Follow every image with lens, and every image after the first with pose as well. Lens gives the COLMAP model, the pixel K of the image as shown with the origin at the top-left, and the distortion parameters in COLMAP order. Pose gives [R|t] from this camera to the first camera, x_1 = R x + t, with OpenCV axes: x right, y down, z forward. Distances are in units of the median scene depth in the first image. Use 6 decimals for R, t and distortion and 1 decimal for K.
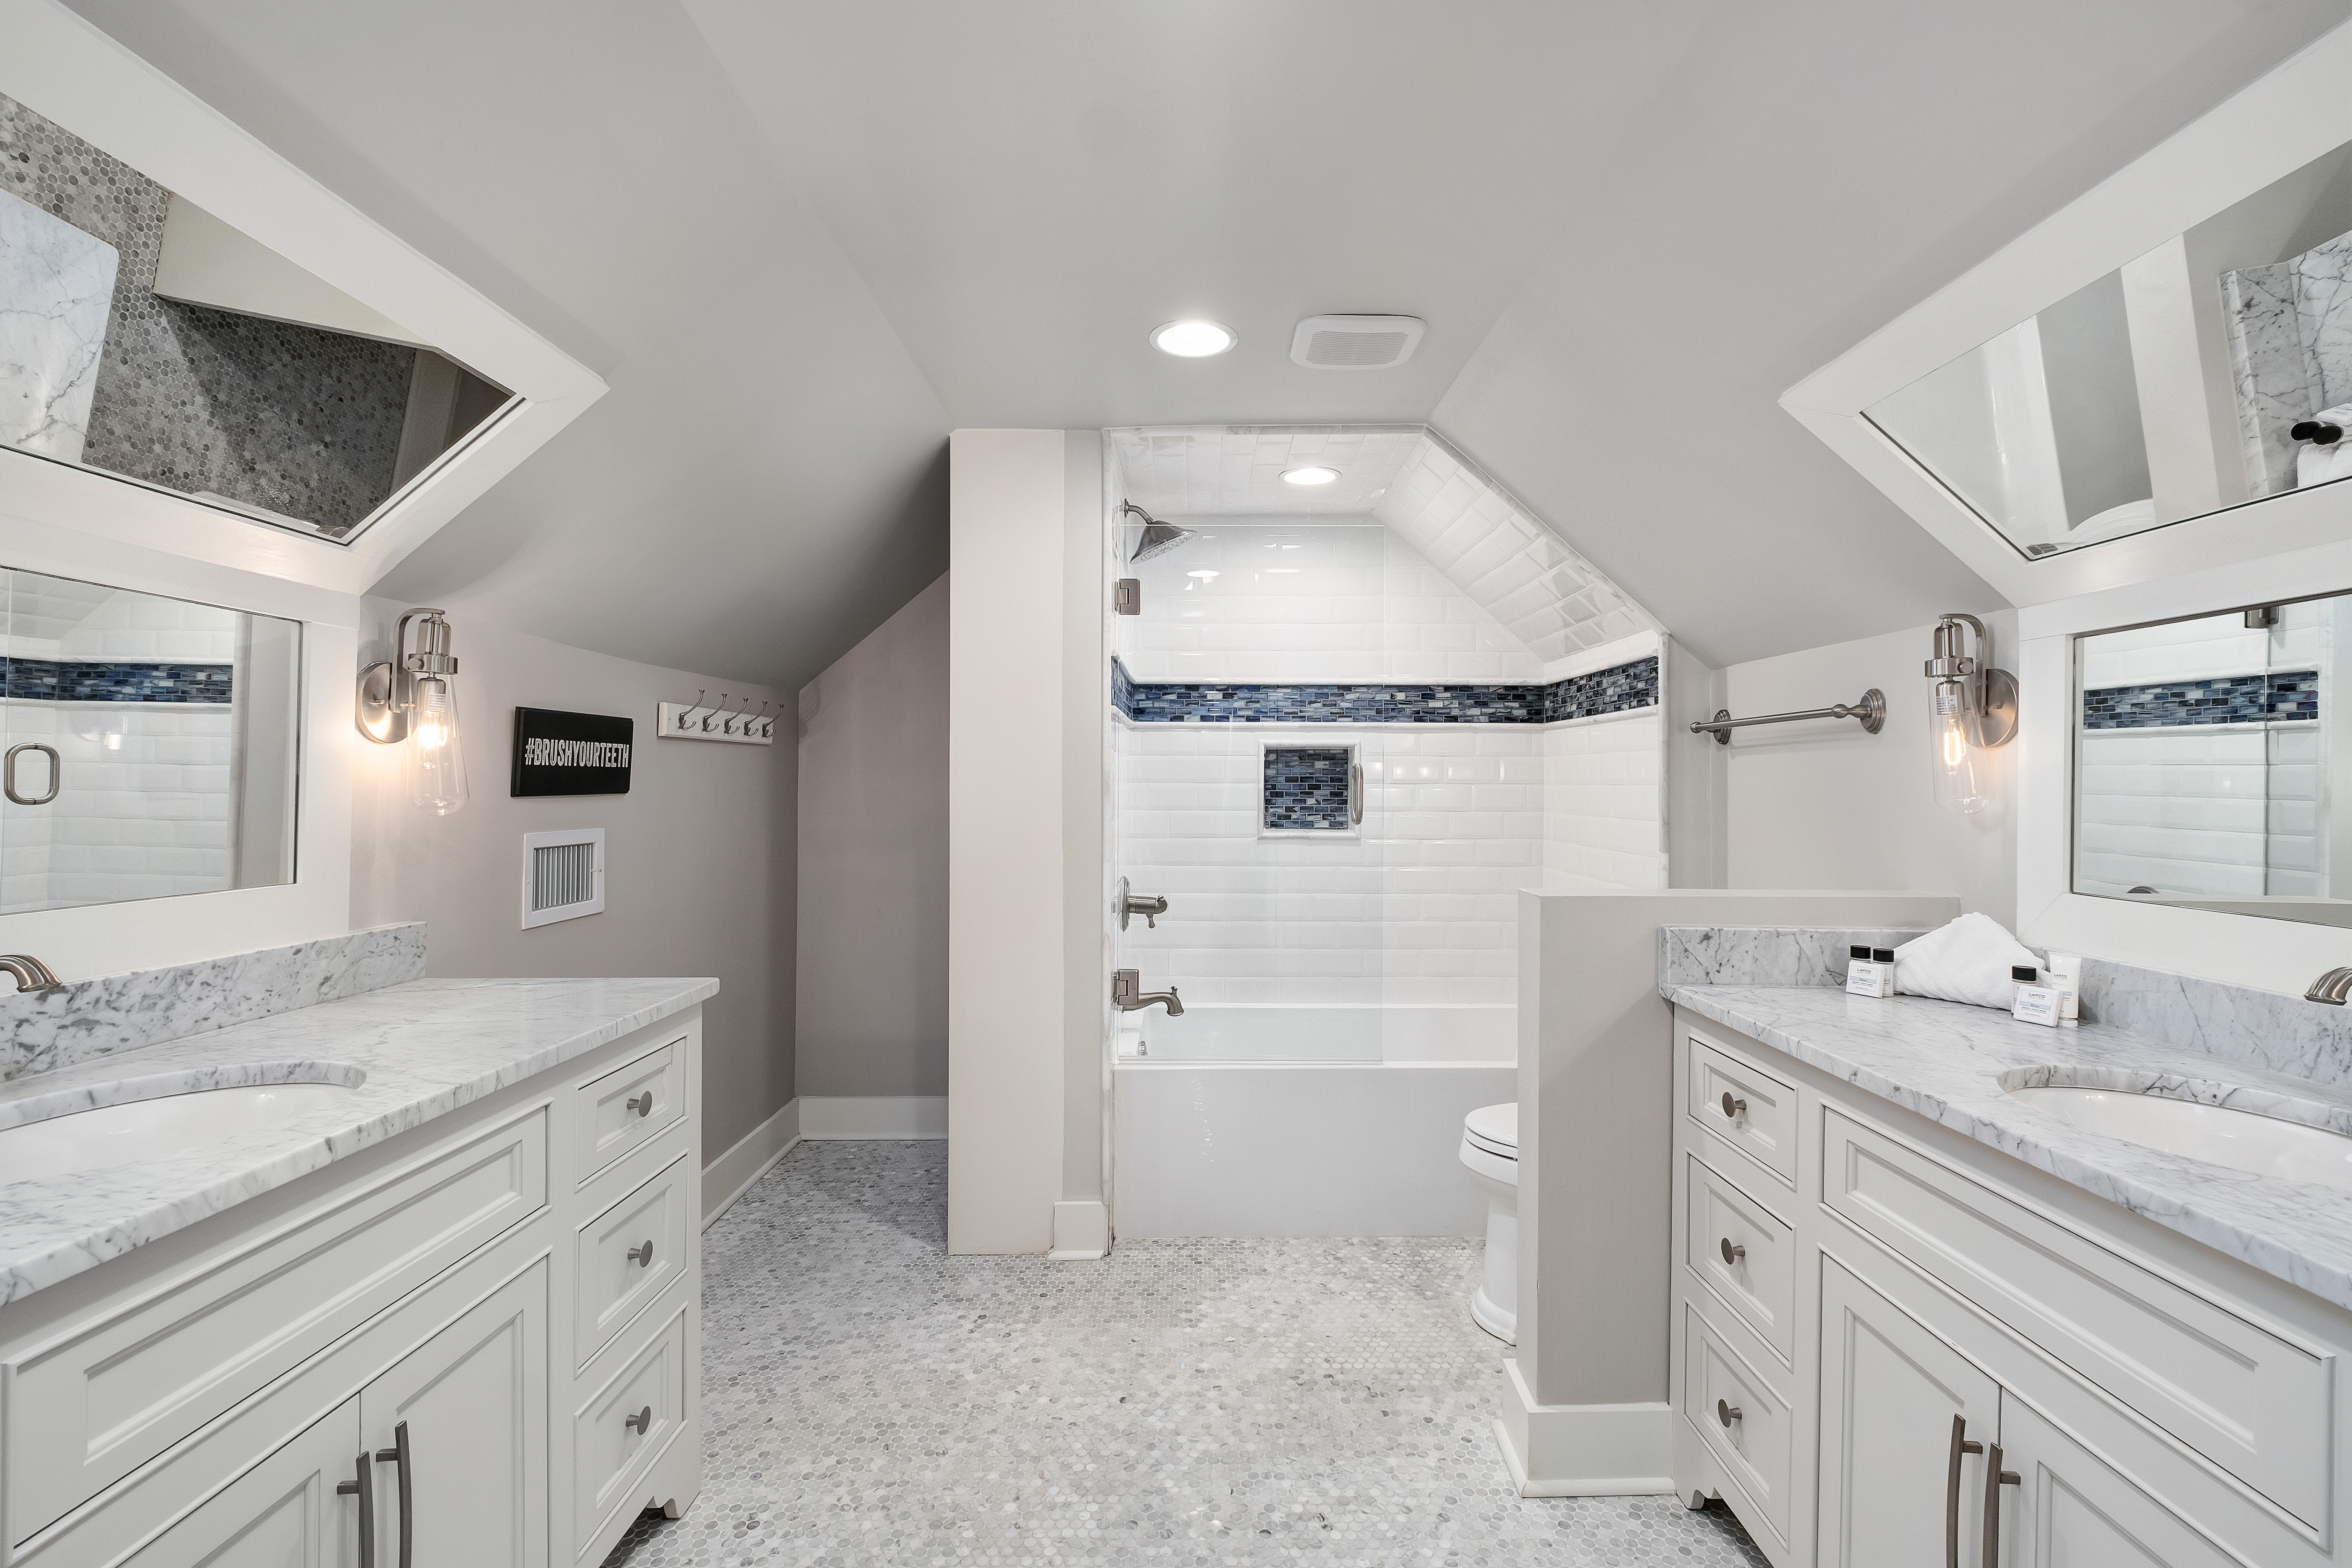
lens RADIAL K [[1033.4, 0, 1198.5], [0, 1033.4, 781.9], [0, 0, 1]] dist [0.001135, 0.000070]
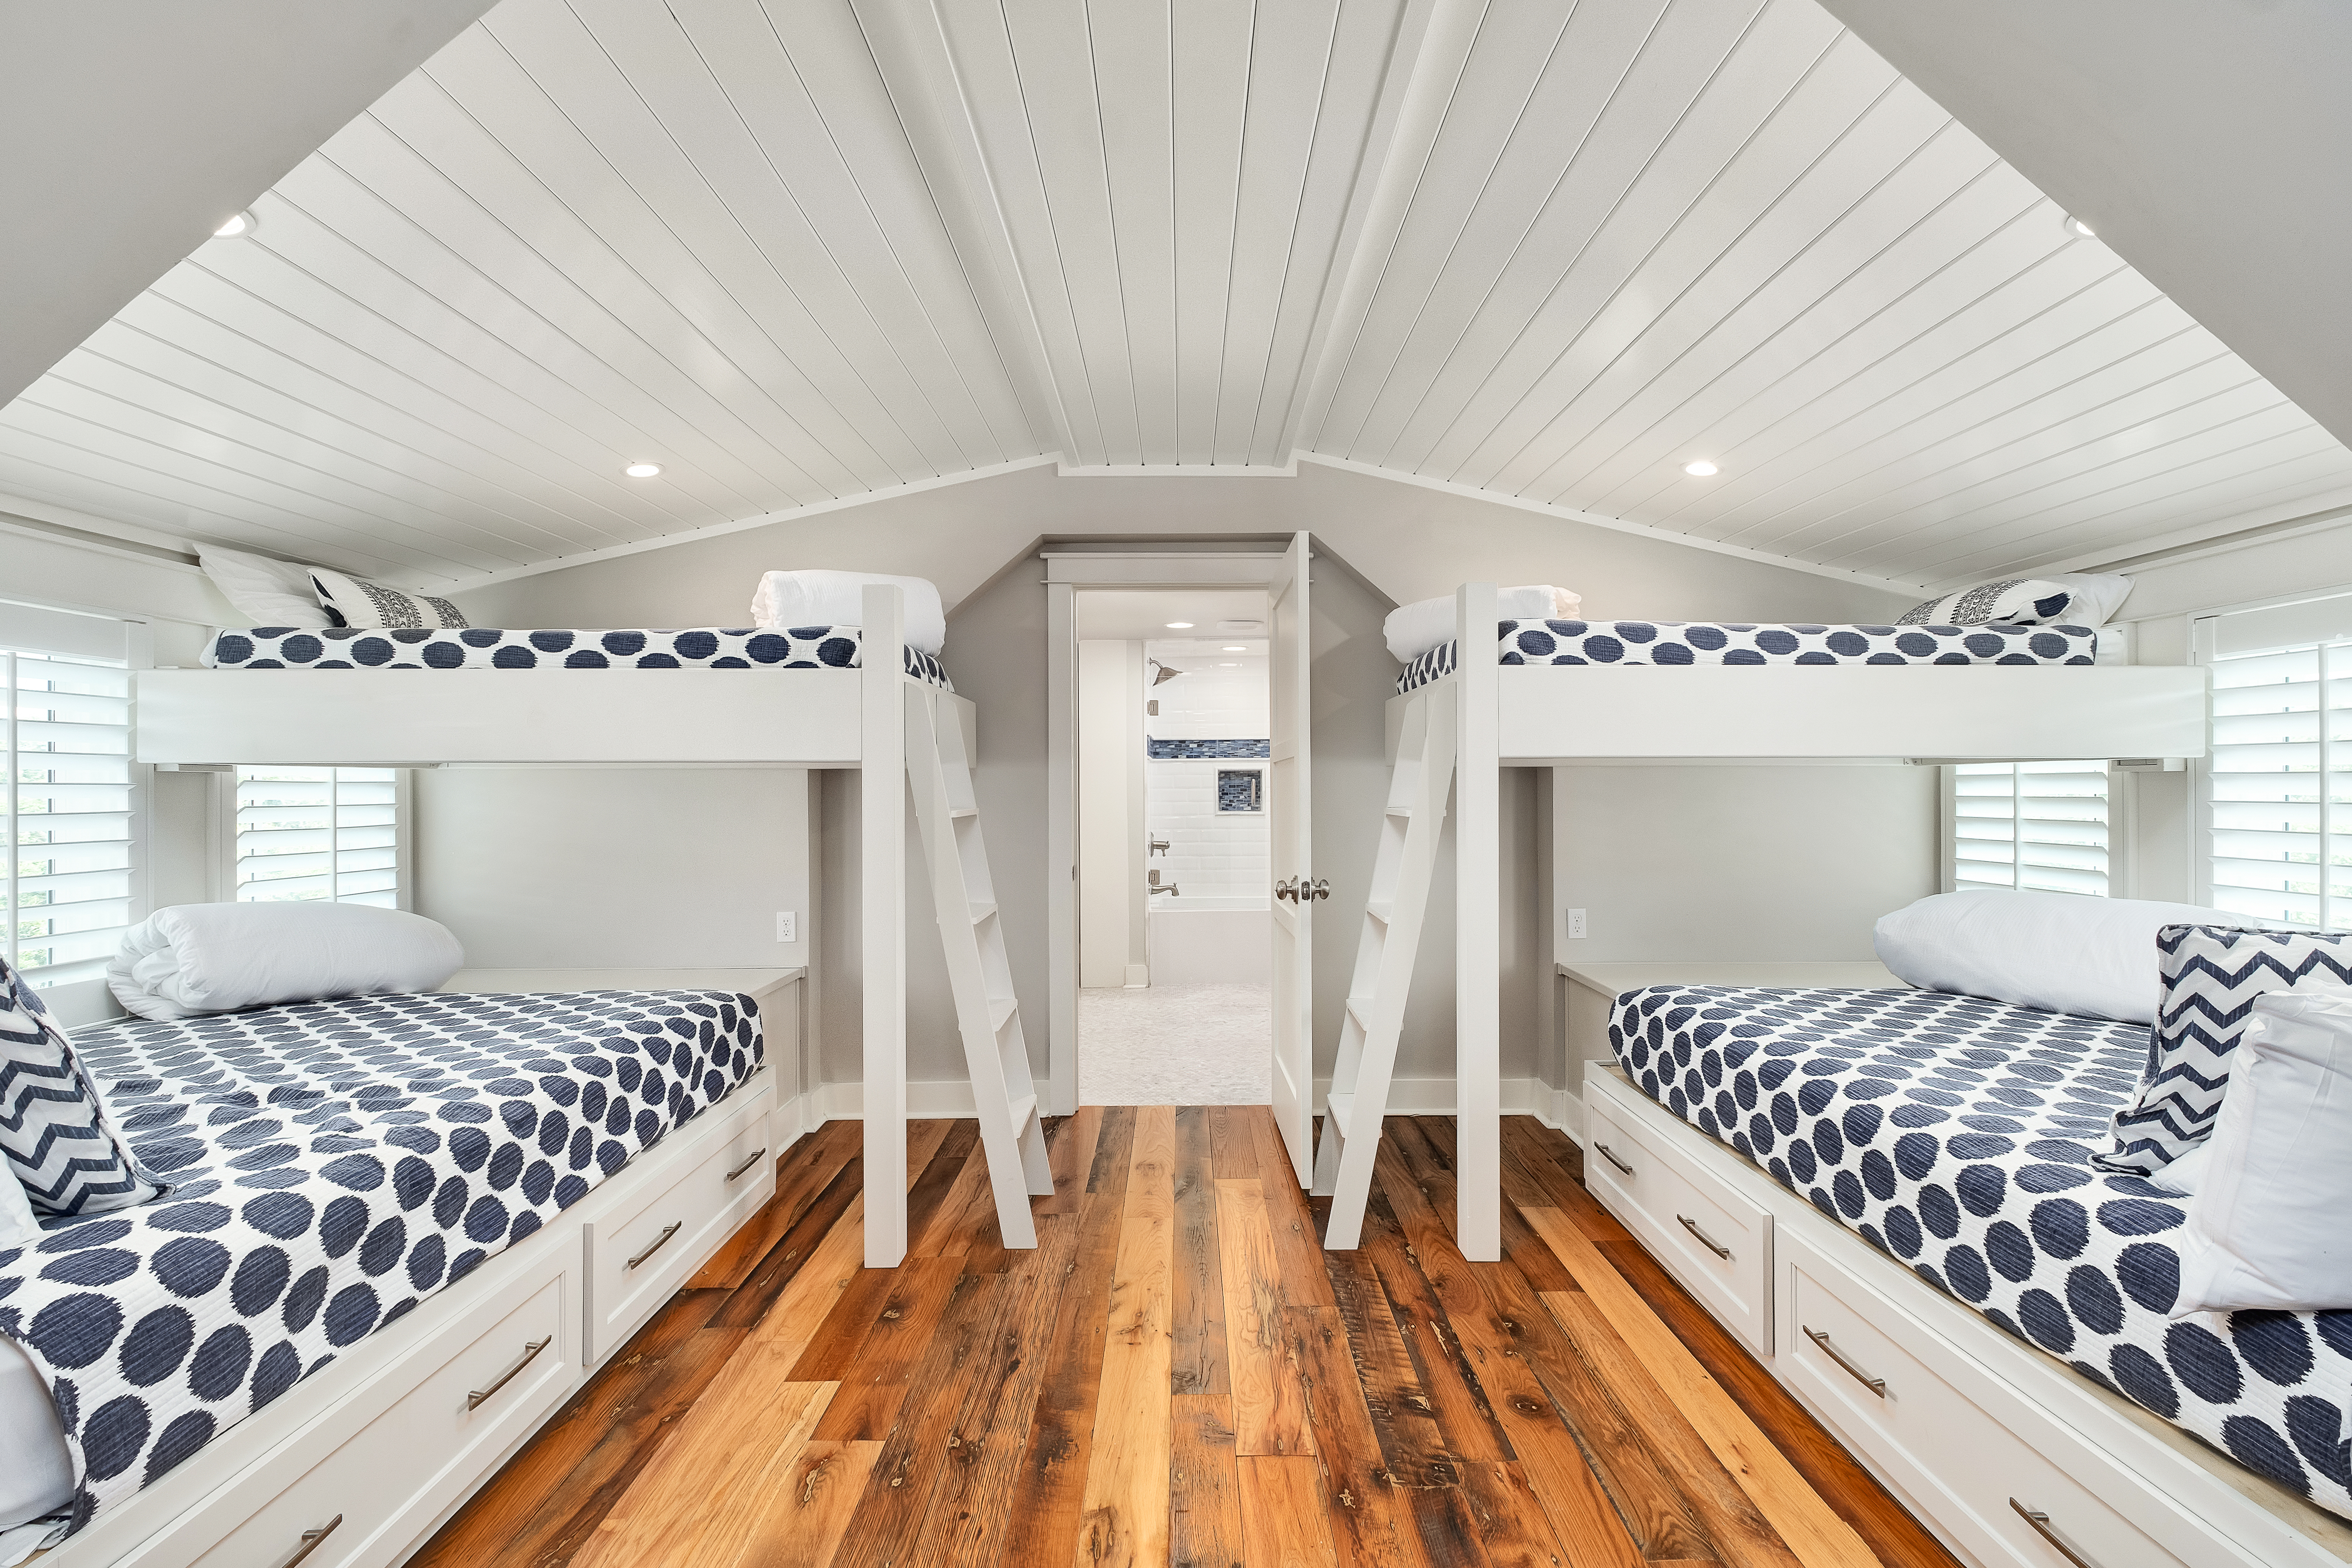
lens RADIAL K [[1033.4, 0, 1198.5], [0, 1033.4, 781.9], [0, 0, 1]] dist [0.001135, 0.000070]
pose [[0.999920, -0.012639, 0.000353, 0.025207], [0.012642, 0.999850, -0.011848, 0.012519], [-0.000203, 0.011851, 0.999930, -1.061517]]
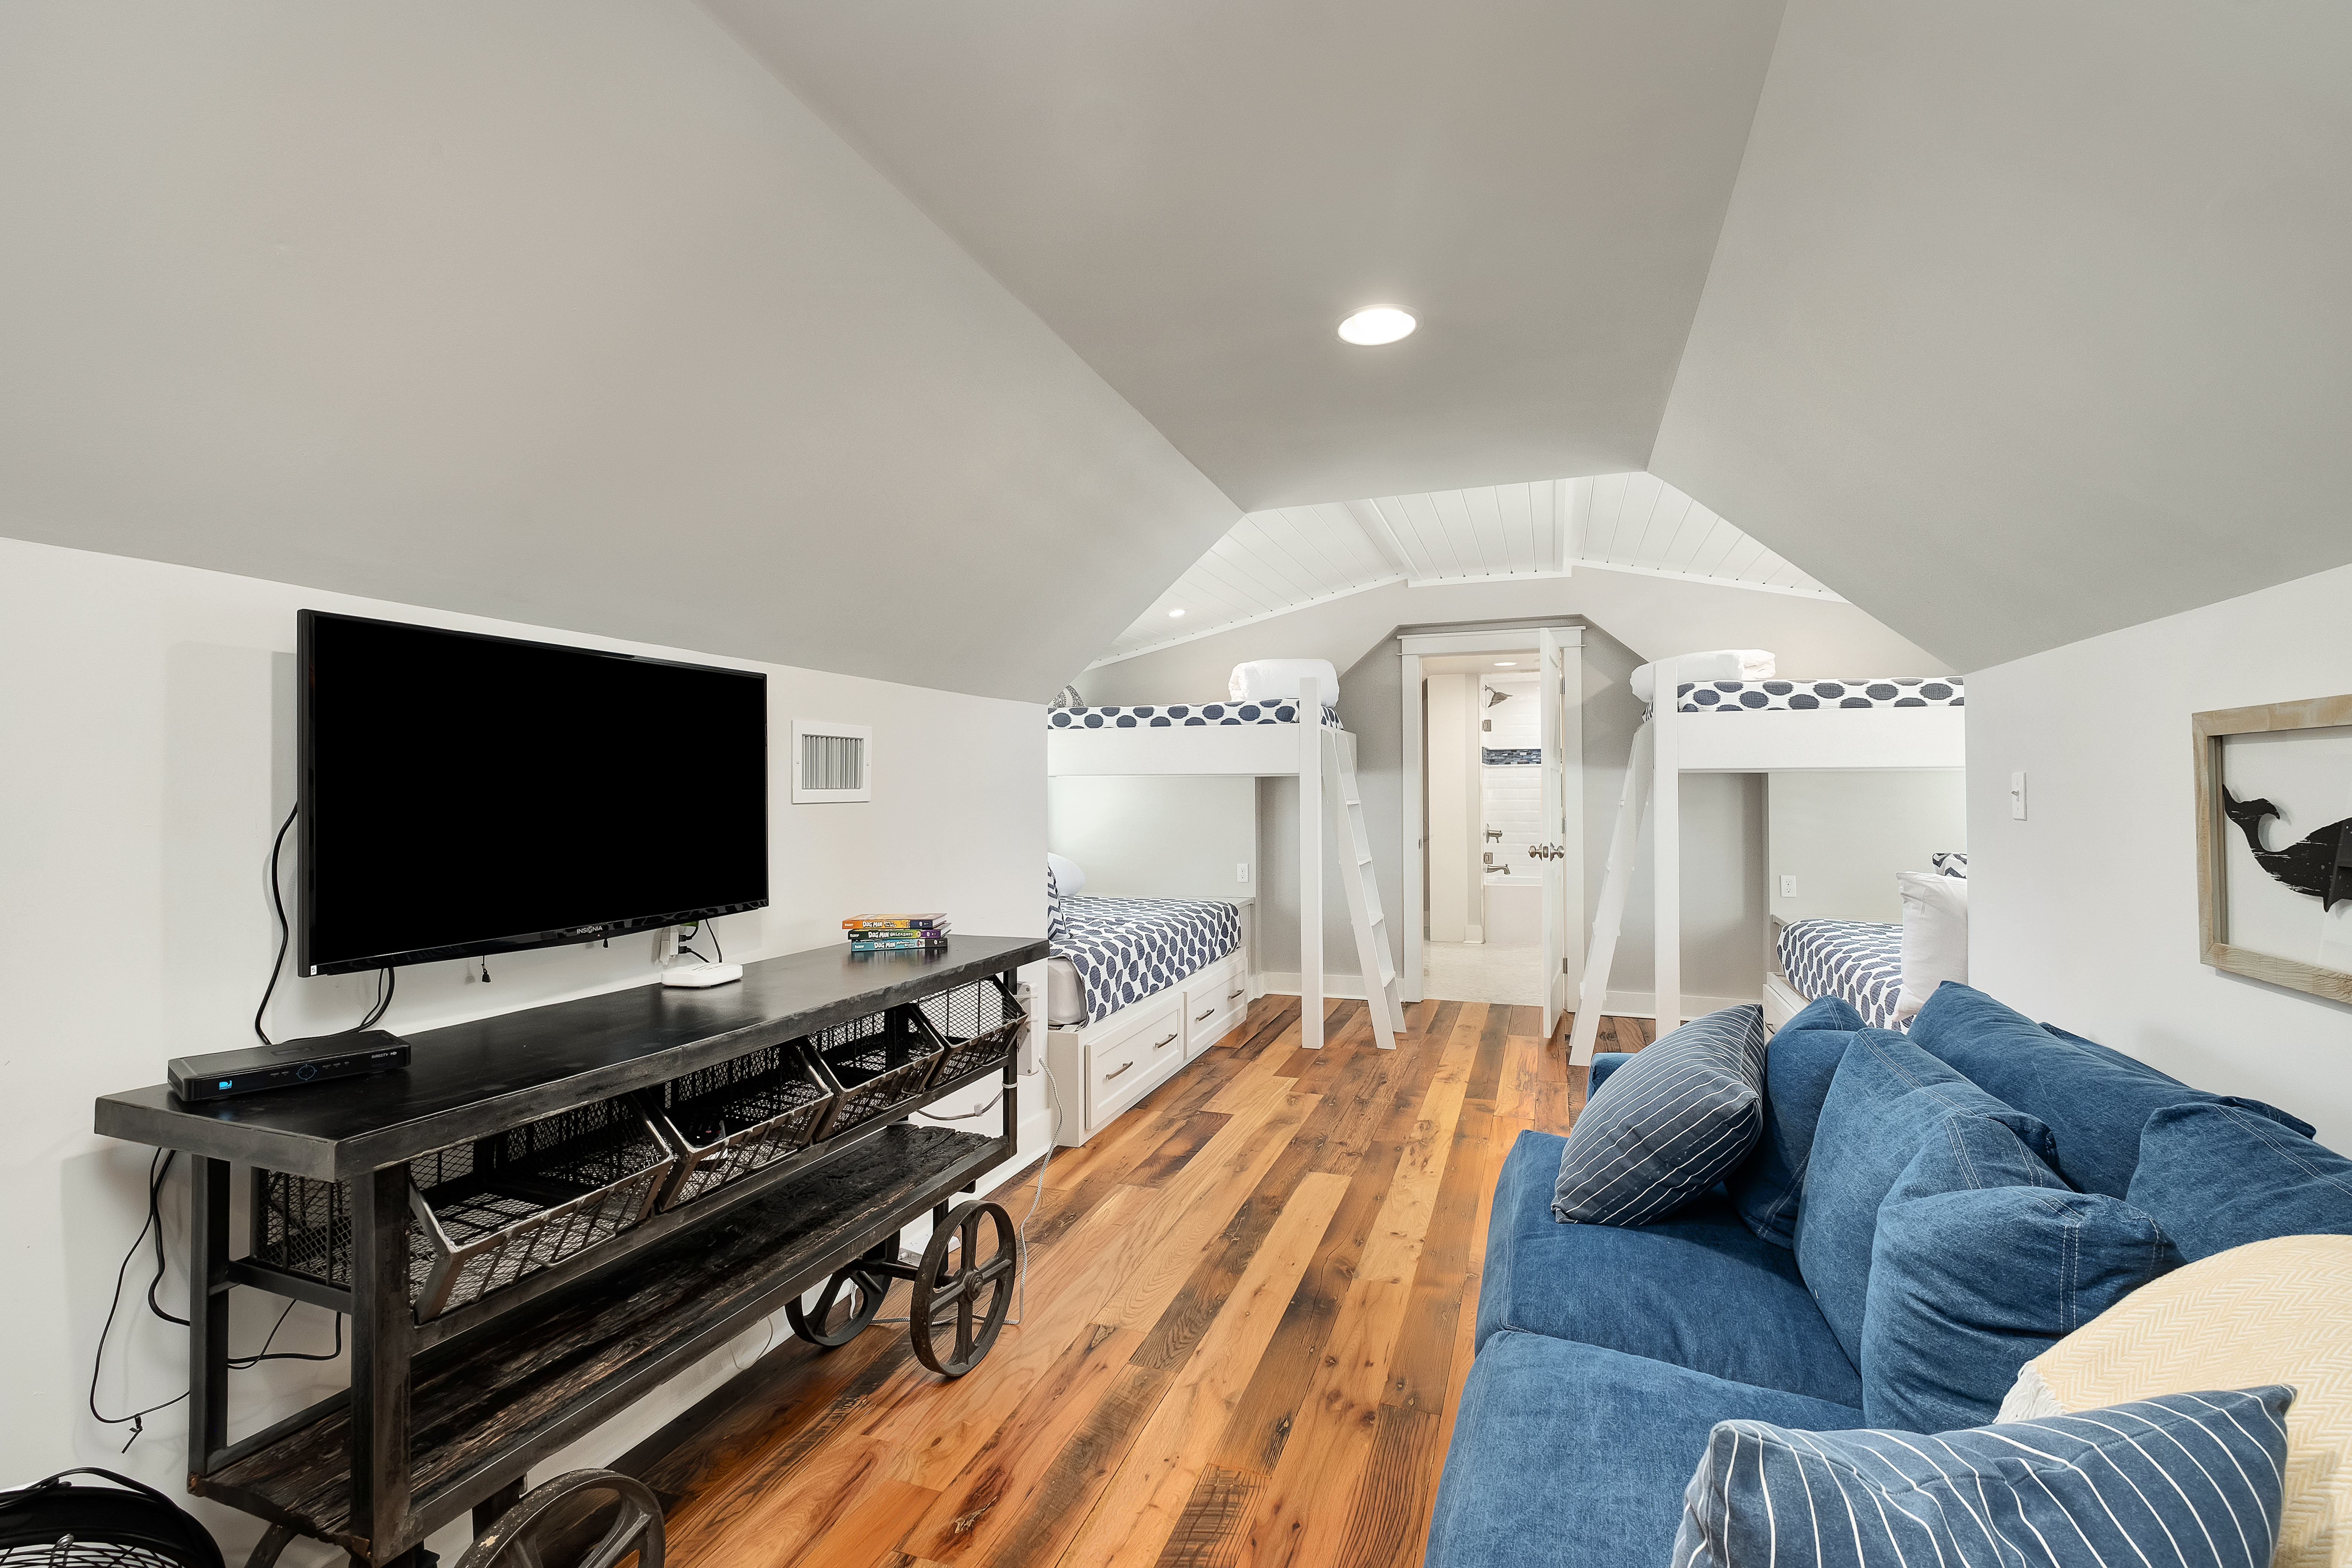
lens RADIAL K [[979.1, 0, 1230.8], [0, 979.1, 780.2], [0, 0, 1]] dist [0.000198, 0.000035]
pose [[0.948126, -0.015858, -0.317500, 0.099885], [0.010609, 0.999777, -0.018254, 0.016762], [0.317719, 0.013939, 0.948083, -1.521582]]
